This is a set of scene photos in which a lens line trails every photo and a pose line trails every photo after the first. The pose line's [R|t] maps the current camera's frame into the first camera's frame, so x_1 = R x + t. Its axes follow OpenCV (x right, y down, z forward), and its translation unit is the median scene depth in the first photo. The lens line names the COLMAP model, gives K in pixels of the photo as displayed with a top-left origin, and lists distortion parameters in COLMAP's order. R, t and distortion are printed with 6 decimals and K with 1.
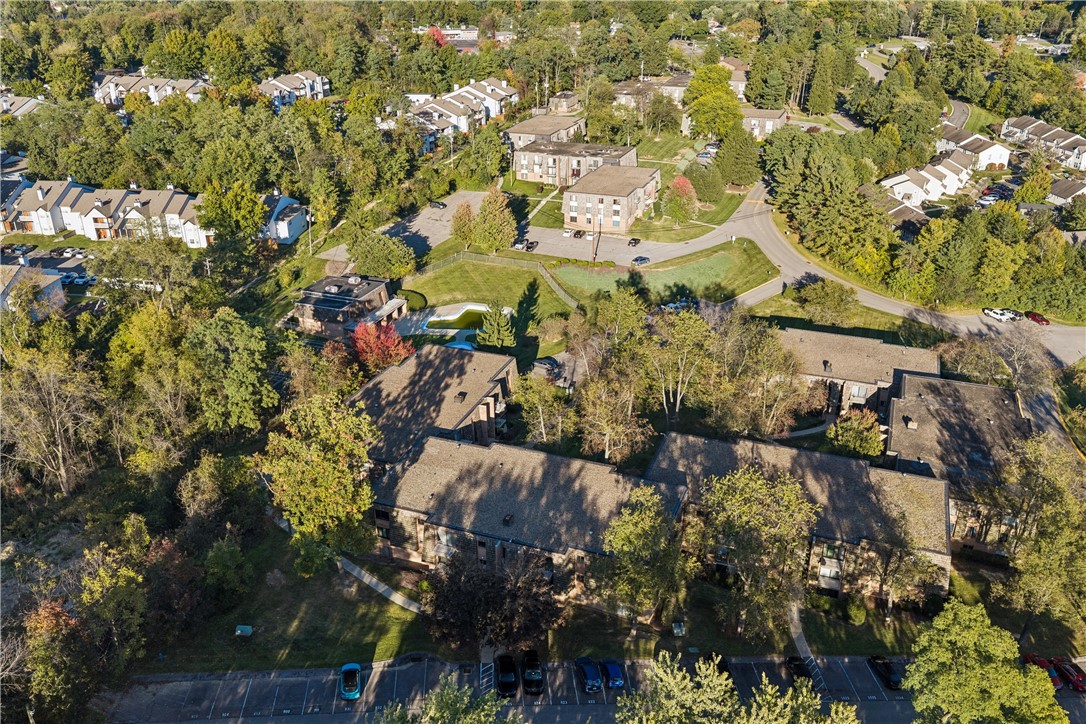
lens RADIAL K [[887.9, 0, 543.0], [0, 887.9, 362.0], [0, 0, 1]] dist [-0.000964, -0.001236]
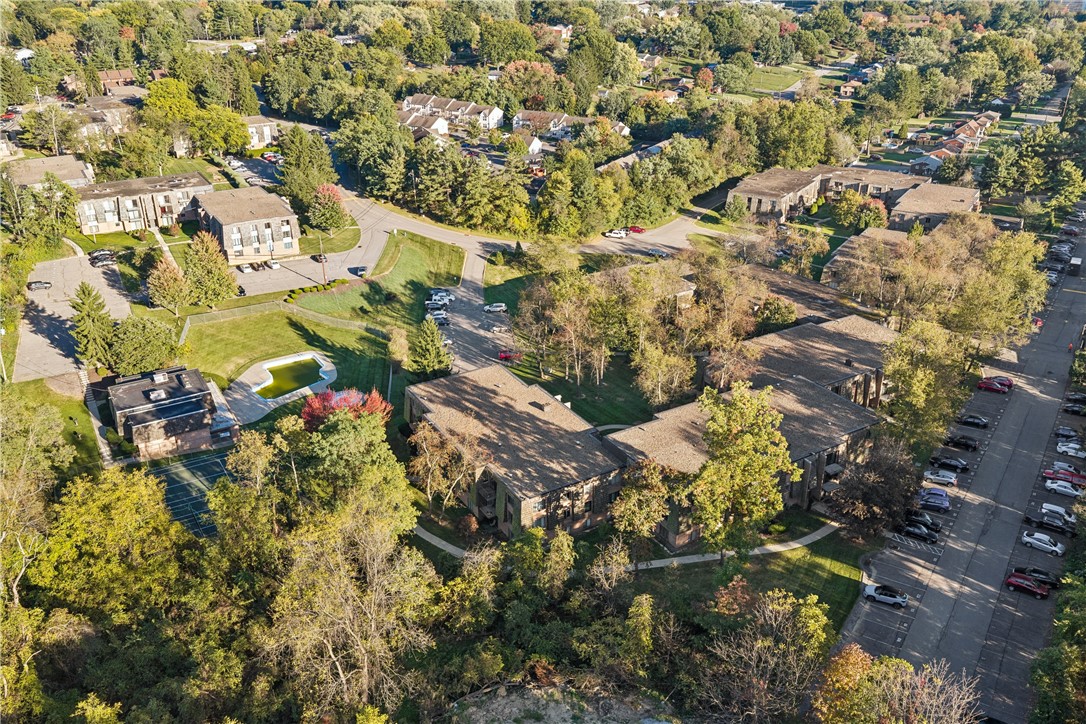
lens RADIAL K [[887.9, 0, 543.0], [0, 887.9, 362.0], [0, 0, 1]] dist [-0.000964, -0.001236]
pose [[0.623631, -0.330168, 0.708571, -0.469615], [0.334679, 0.931922, 0.139682, -0.086206], [-0.706452, 0.150034, 0.691676, 0.192771]]
